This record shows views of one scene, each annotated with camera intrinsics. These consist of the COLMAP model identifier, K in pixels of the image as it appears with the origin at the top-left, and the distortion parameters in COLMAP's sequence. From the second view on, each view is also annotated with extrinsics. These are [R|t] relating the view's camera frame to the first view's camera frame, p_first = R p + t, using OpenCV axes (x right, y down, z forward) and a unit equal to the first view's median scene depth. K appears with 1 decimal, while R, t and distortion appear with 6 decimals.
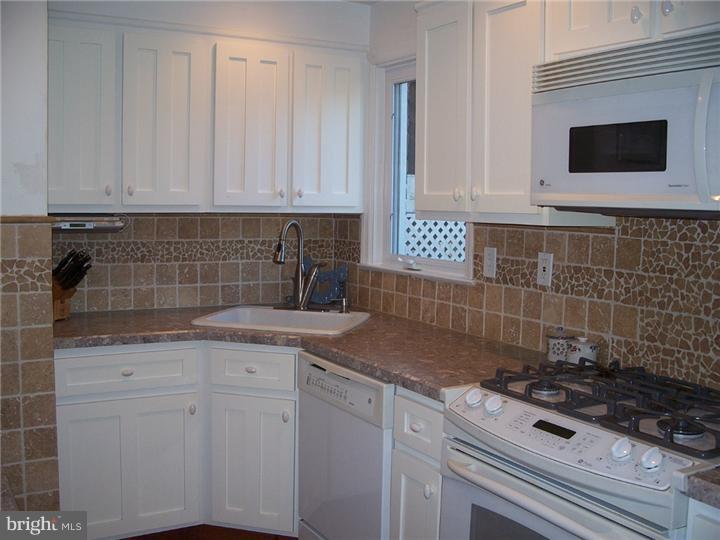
lens RADIAL K [[795.2, 0, 360.0], [0, 795.2, 270.0], [0, 0, 1]] dist [-0.199800, 0.236857]
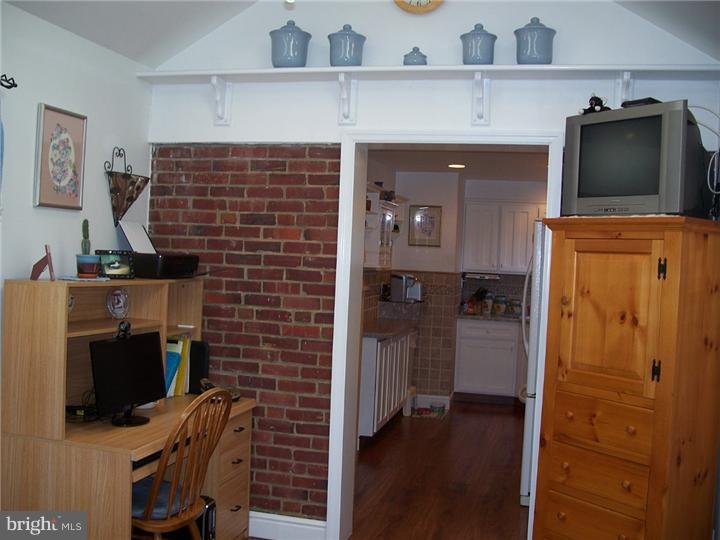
lens RADIAL K [[795.2, 0, 360.0], [0, 795.2, 270.0], [0, 0, 1]] dist [-0.199800, 0.236857]
pose [[0.705621, 0.030115, -0.707949, 1.270251], [-0.094829, 0.994123, -0.052229, 0.099954], [0.702216, 0.103988, 0.704329, -1.230688]]
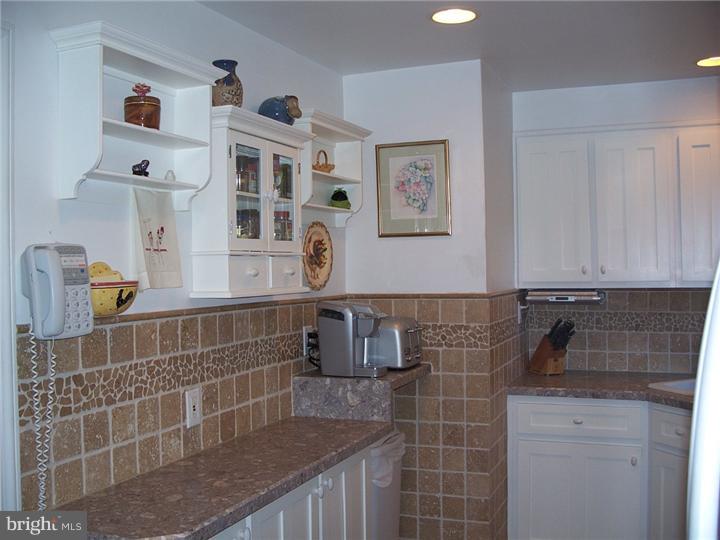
lens RADIAL K [[795.2, 0, 360.0], [0, 795.2, 270.0], [0, 0, 1]] dist [-0.199800, 0.236857]
pose [[0.590870, -0.021907, -0.806469, 0.448032], [-0.045206, 0.997162, -0.060207, -0.012934], [0.805499, 0.072031, 0.588203, 0.001995]]
